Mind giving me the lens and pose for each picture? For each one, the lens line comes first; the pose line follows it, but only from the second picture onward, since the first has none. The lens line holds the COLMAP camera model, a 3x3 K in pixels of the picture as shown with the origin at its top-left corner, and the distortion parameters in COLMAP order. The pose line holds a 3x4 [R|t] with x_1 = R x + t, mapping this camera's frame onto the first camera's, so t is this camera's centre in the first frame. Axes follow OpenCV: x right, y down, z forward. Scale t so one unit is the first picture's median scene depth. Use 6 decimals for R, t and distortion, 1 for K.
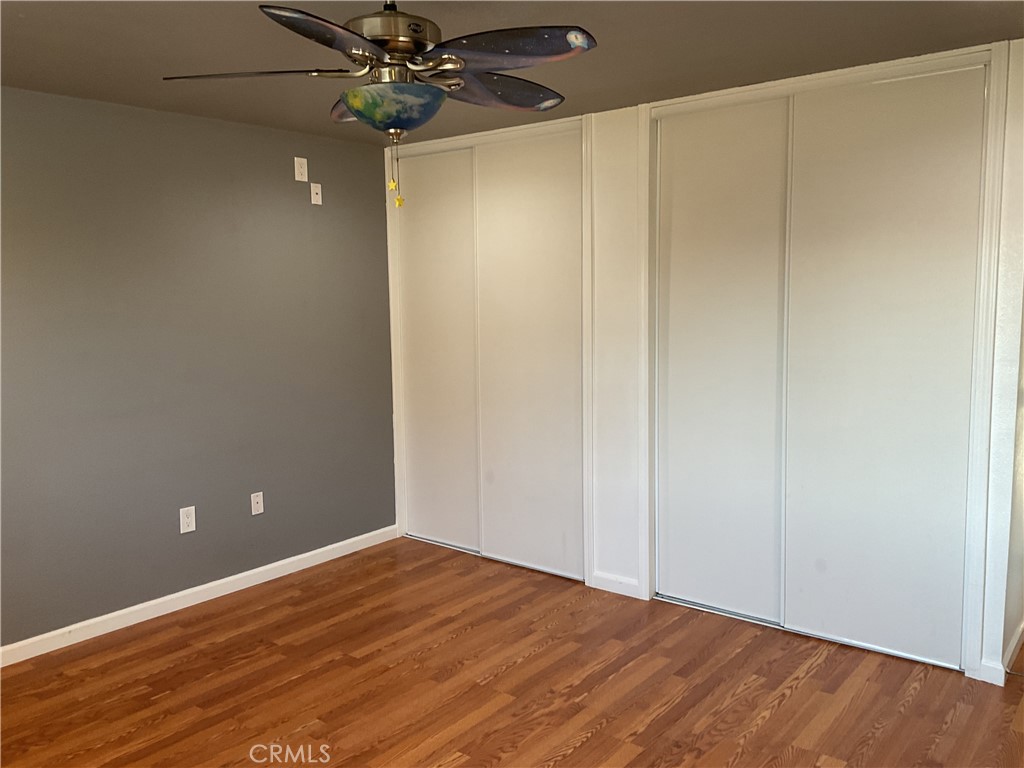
lens RADIAL K [[847.2, 0, 512.2], [0, 847.2, 382.7], [0, 0, 1]] dist [0.089464, -0.155617]
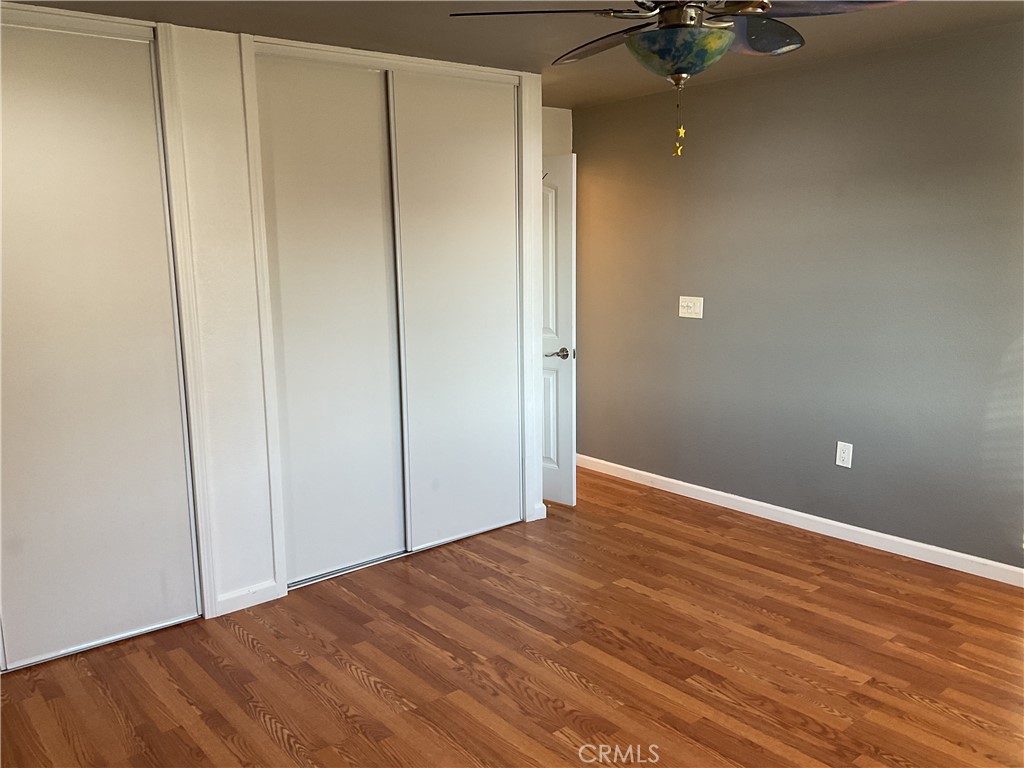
lens RADIAL K [[847.2, 0, 509.6], [0, 847.2, 381.5], [0, 0, 1]] dist [0.089464, -0.155617]
pose [[0.213486, -0.149215, 0.965484, -0.754450], [0.124423, 0.984372, 0.124622, -0.062255], [-0.968990, 0.093523, 0.228716, 0.642325]]
